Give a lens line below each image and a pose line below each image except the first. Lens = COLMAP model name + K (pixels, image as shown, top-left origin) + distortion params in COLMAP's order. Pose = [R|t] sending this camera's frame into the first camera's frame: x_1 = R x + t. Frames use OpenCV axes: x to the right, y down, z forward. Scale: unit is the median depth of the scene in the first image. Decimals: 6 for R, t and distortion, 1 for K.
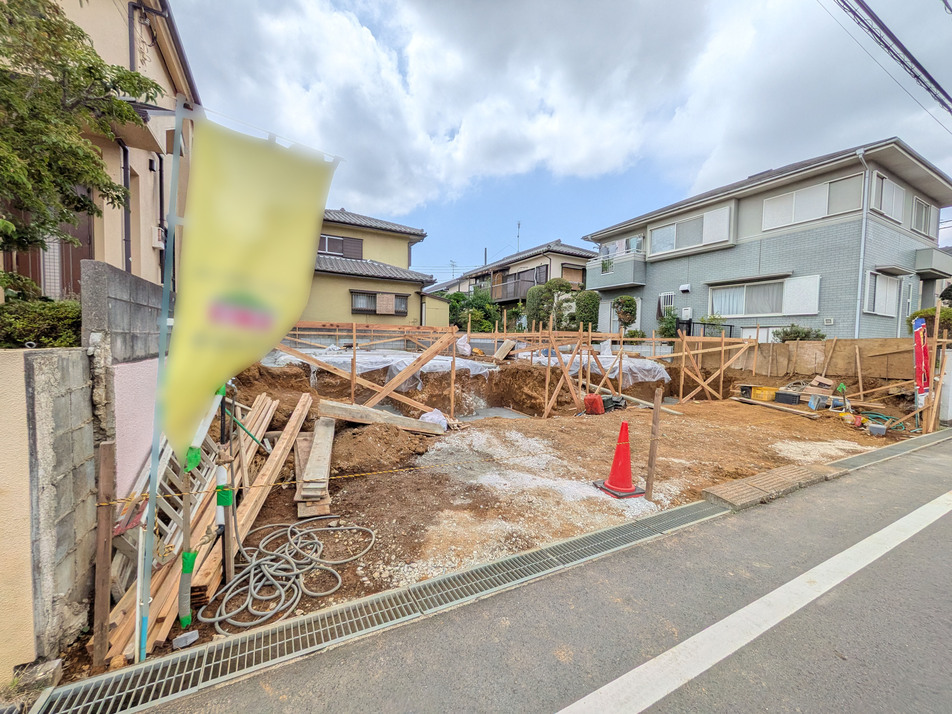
lens RADIAL K [[379.0, 0, 478.4], [0, 379.0, 356.8], [0, 0, 1]] dist [-0.001545, 0.000692]
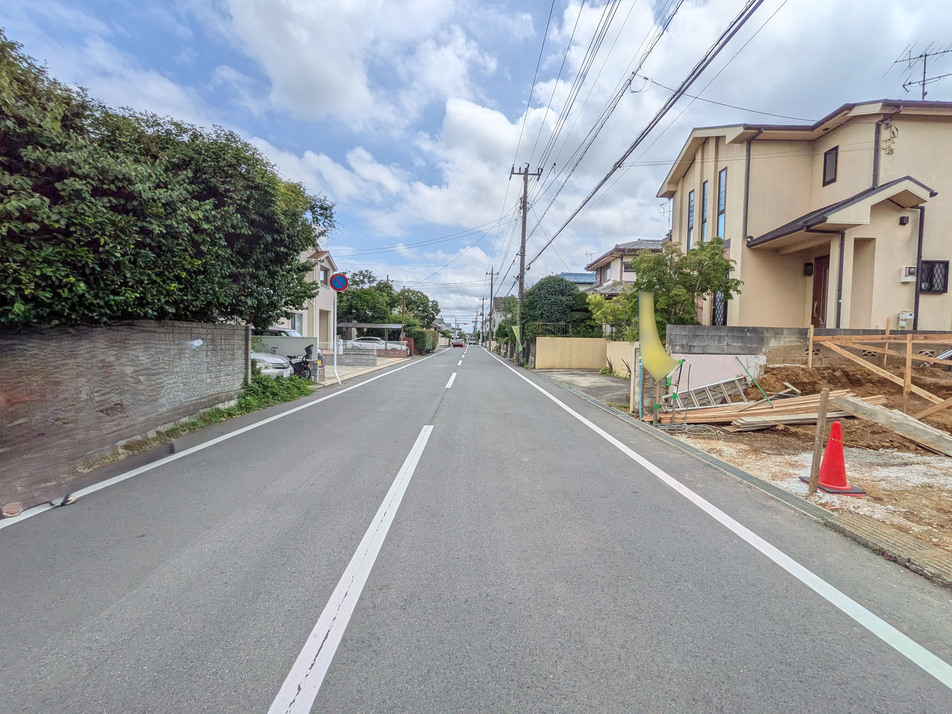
lens RADIAL K [[379.0, 0, 477.8], [0, 379.0, 355.6], [0, 0, 1]] dist [-0.001545, 0.000692]
pose [[-0.454520, 0.000642, -0.890736, 0.437147], [-0.068225, 0.997037, 0.035532, 0.005679], [0.888120, 0.076921, -0.453130, 0.148270]]
